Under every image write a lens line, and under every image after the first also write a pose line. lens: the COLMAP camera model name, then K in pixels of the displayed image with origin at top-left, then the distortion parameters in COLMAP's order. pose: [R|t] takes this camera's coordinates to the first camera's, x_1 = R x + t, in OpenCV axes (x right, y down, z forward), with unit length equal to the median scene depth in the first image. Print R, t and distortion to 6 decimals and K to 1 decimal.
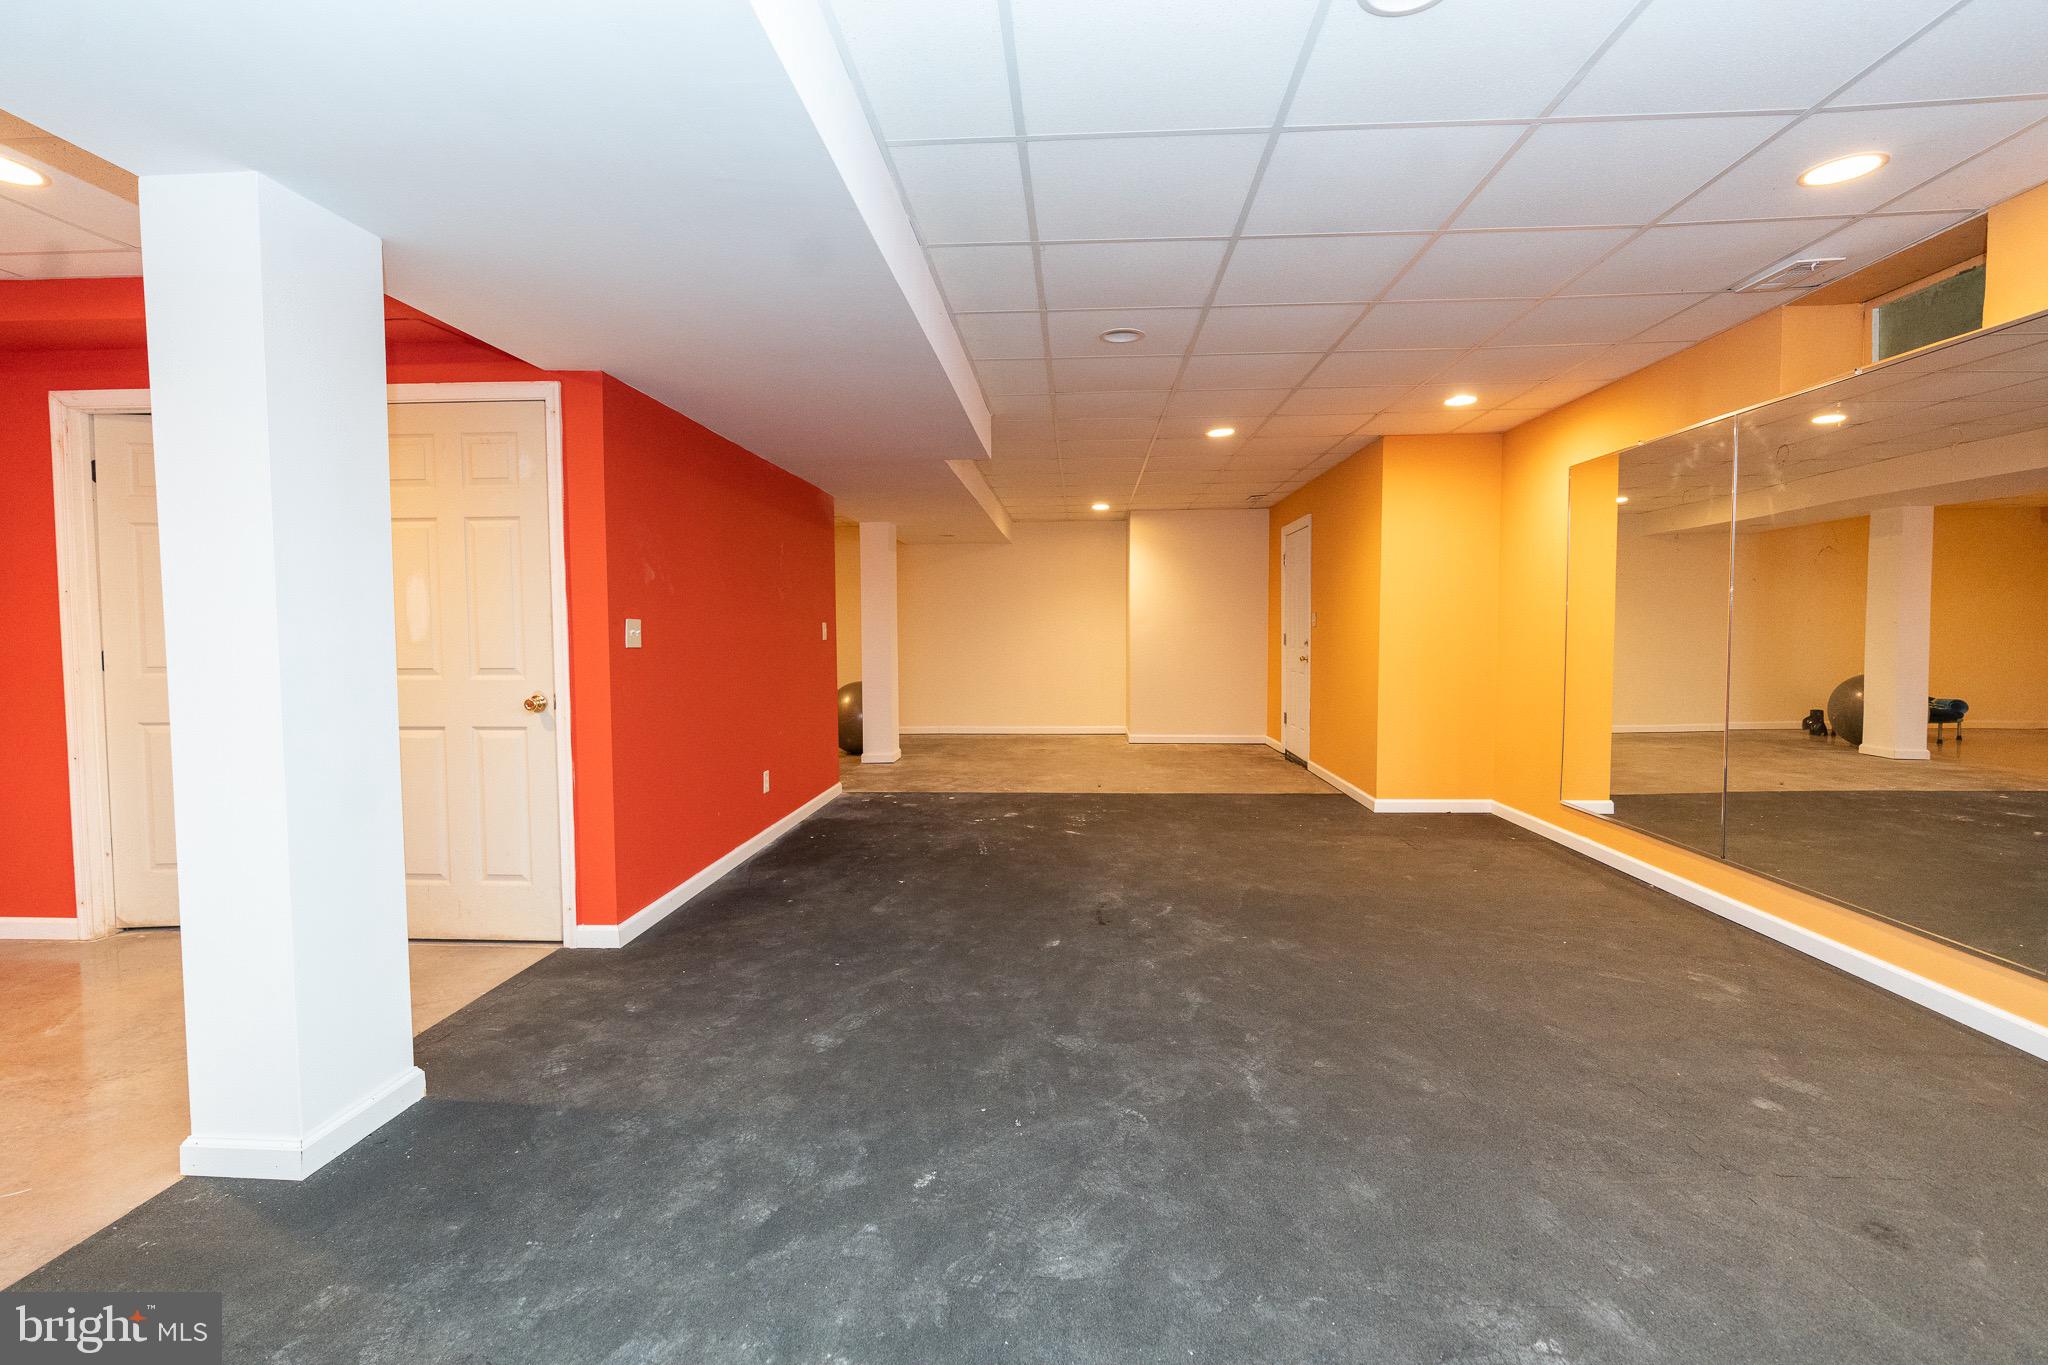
lens RADIAL K [[923.7, 0, 1024.8], [0, 923.7, 665.3], [0, 0, 1]] dist [-0.004137, 0.000926]
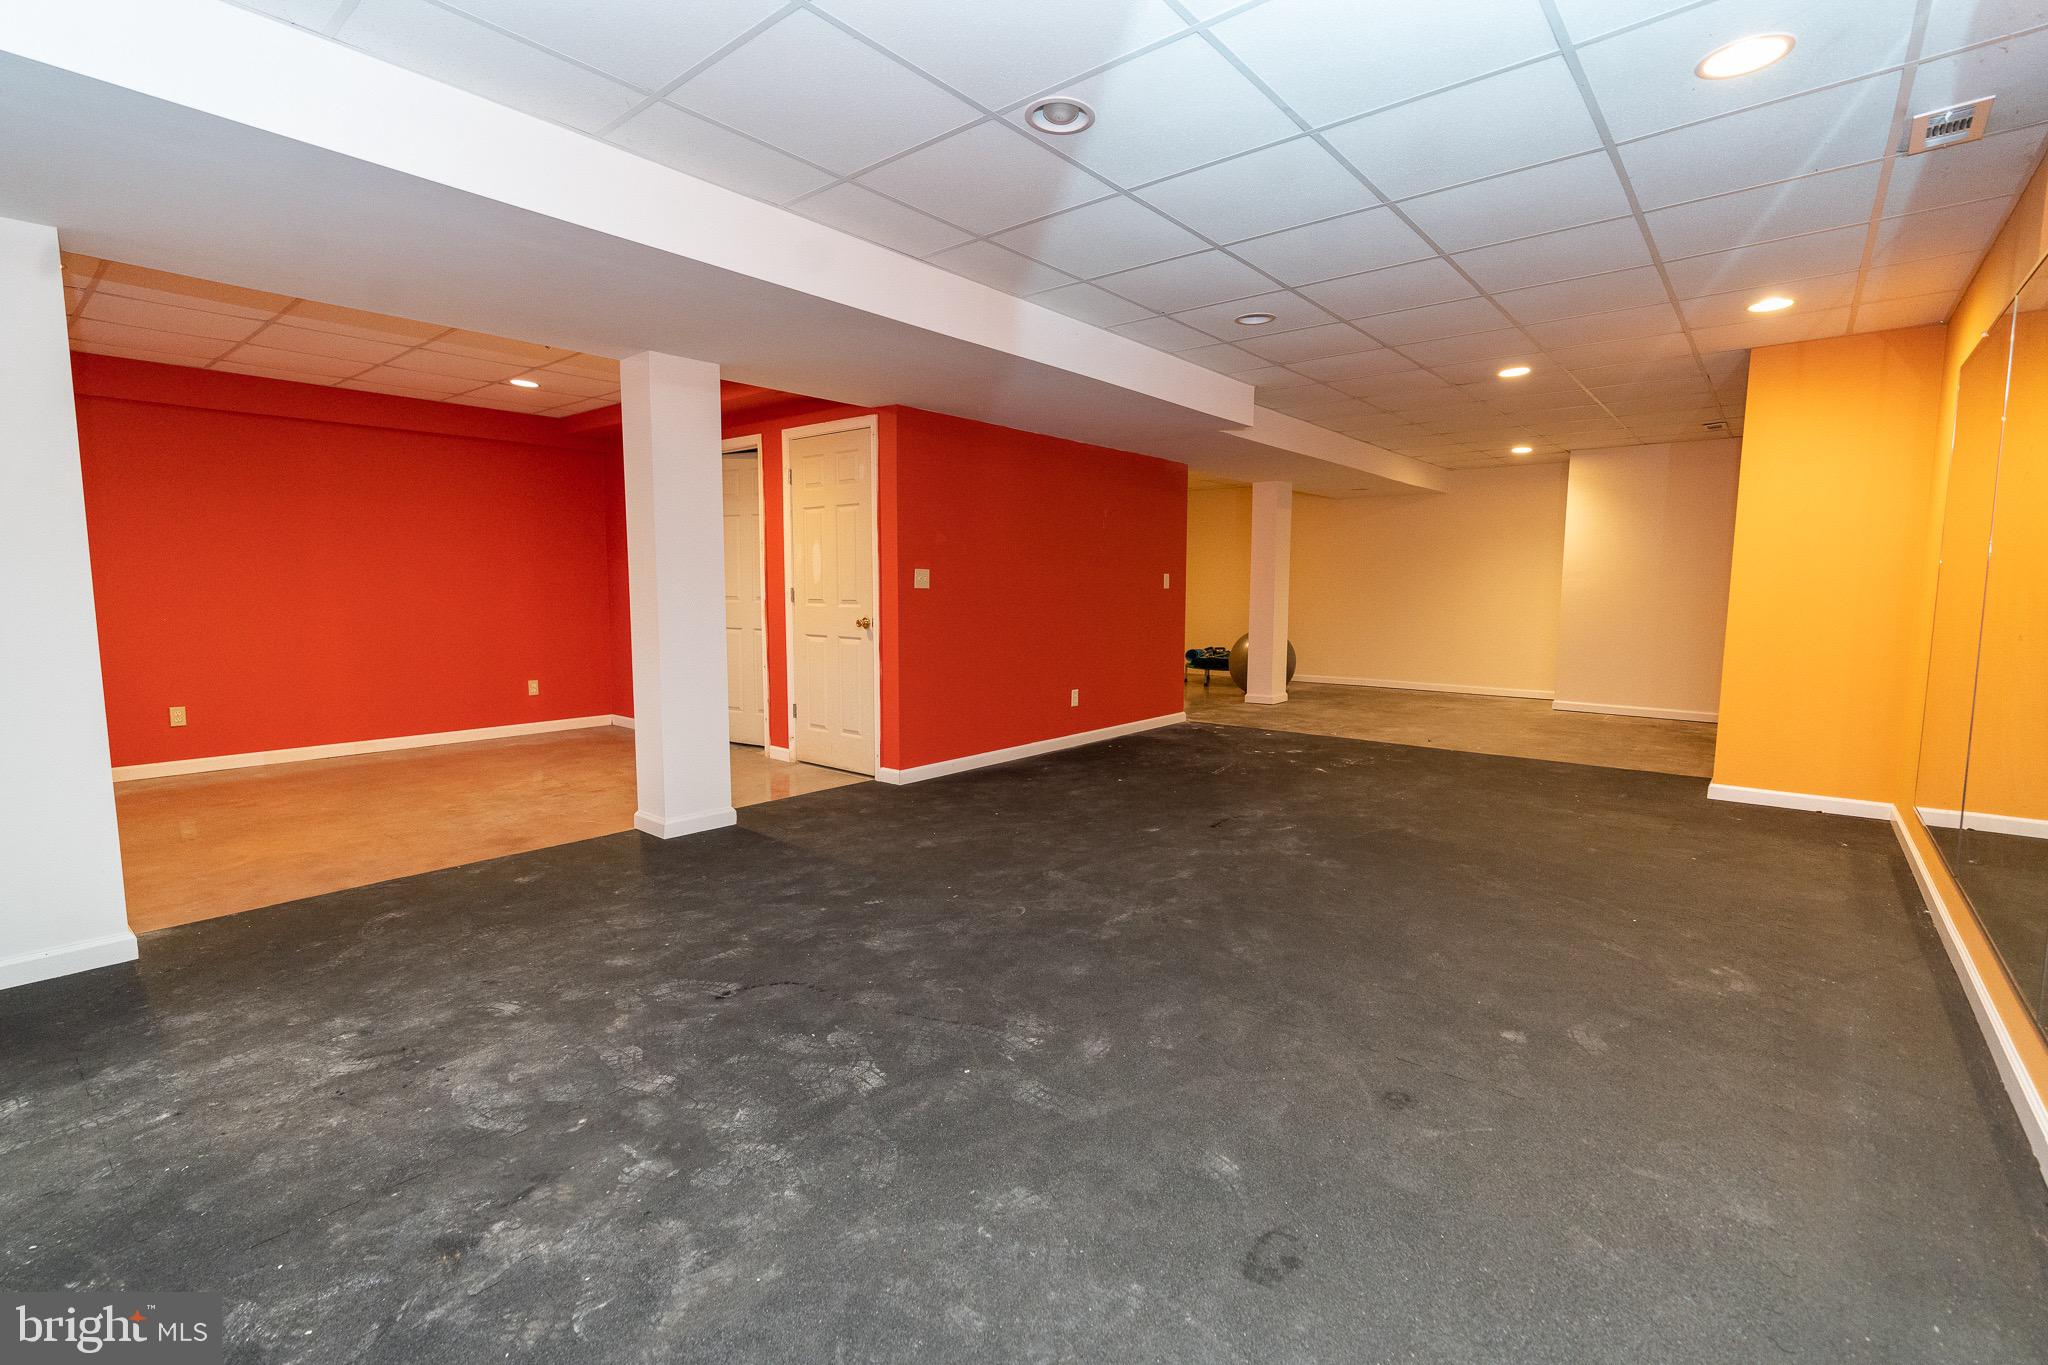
lens RADIAL K [[923.7, 0, 1026.3], [0, 923.7, 671.0], [0, 0, 1]] dist [-0.004137, 0.000926]
pose [[0.801645, 0.065699, -0.594179, 0.716176], [-0.032866, 0.997283, 0.065930, 0.011491], [0.596896, -0.033324, 0.801626, -0.111281]]
